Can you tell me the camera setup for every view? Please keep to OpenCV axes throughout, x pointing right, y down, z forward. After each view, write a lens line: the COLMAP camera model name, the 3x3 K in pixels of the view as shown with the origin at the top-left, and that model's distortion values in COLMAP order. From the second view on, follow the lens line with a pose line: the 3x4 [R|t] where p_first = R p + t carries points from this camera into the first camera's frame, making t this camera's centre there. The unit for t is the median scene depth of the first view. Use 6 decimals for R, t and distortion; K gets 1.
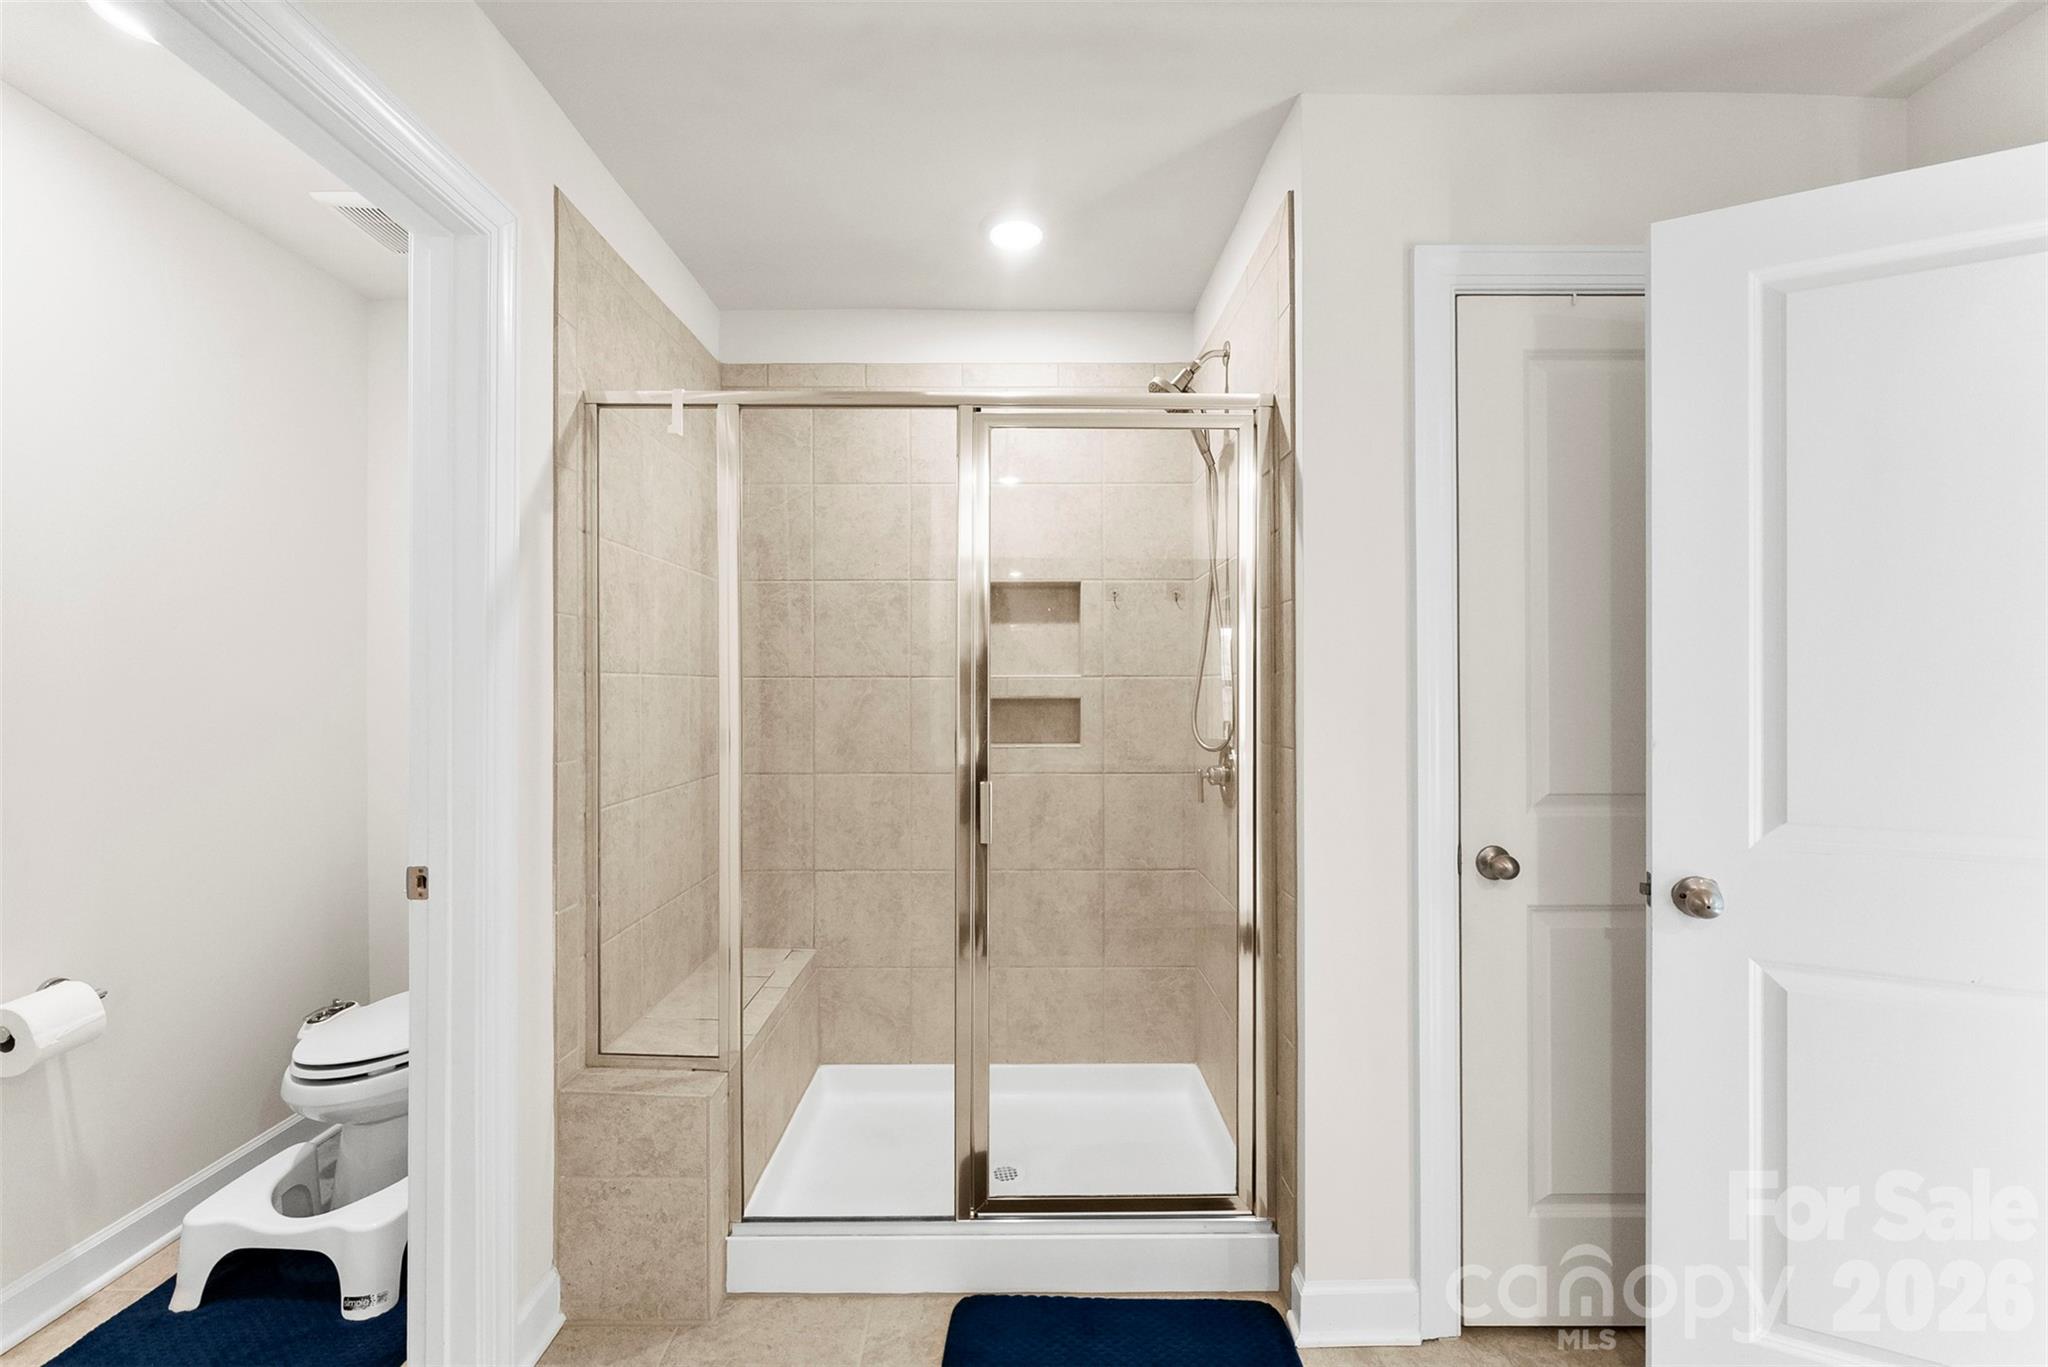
lens RADIAL K [[825.6, 0, 1024.0], [0, 825.6, 683.5], [0, 0, 1]] dist [-0.001454, -0.000120]
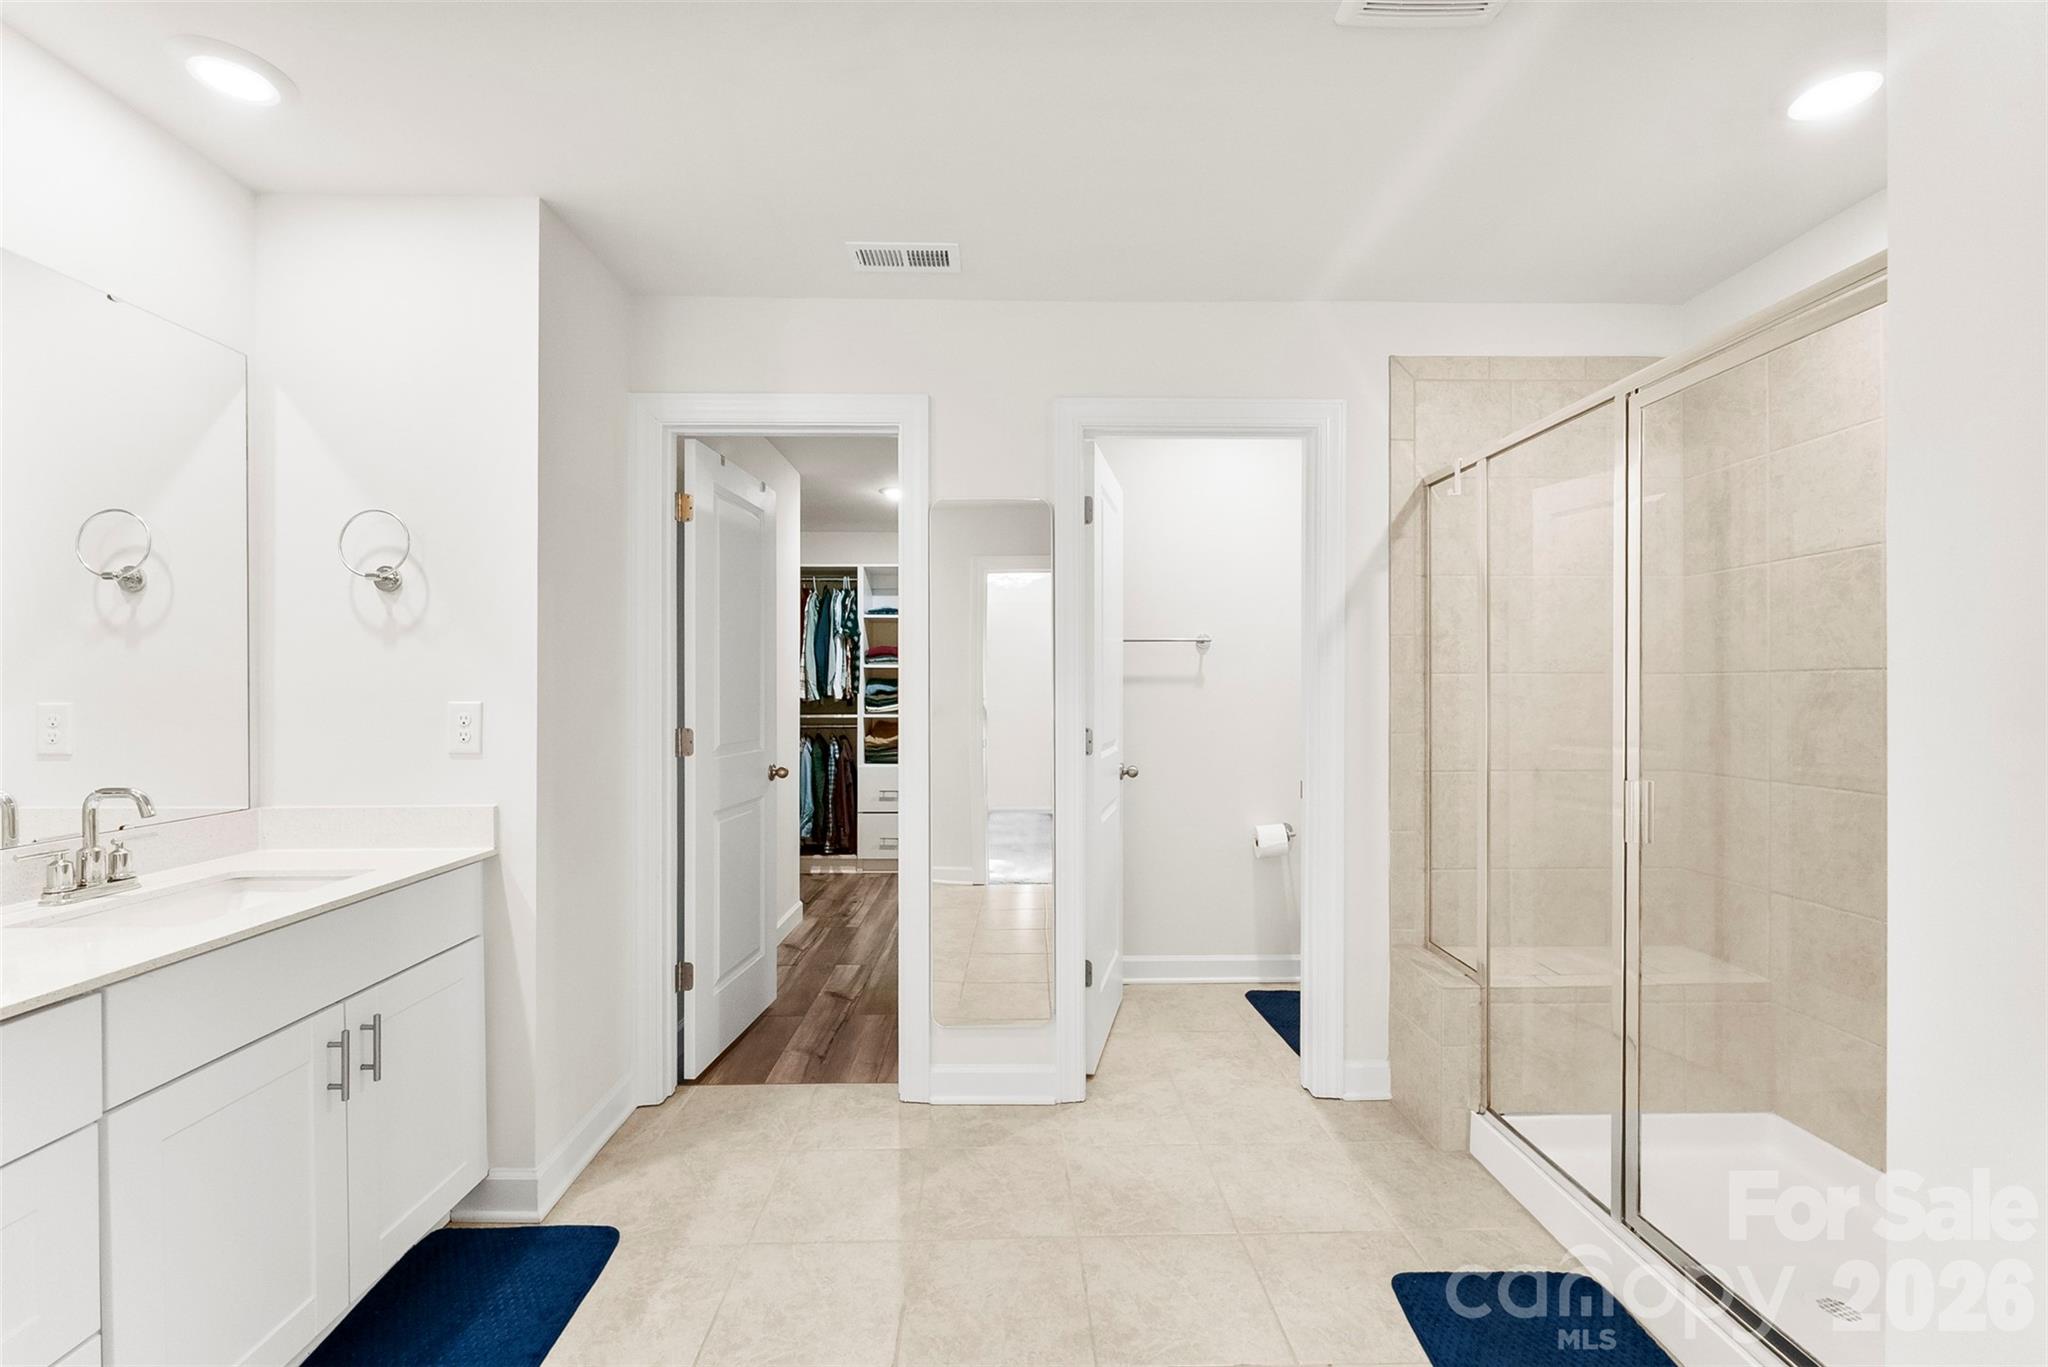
lens RADIAL K [[831.3, 0, 1019.3], [0, 831.3, 680.9], [0, 0, 1]] dist [-0.001535, -0.000183]
pose [[0.019961, -0.007410, -0.999773, 0.918617], [0.005957, 0.999956, -0.007292, 0.006183], [0.999783, -0.005810, 0.020004, 0.269745]]
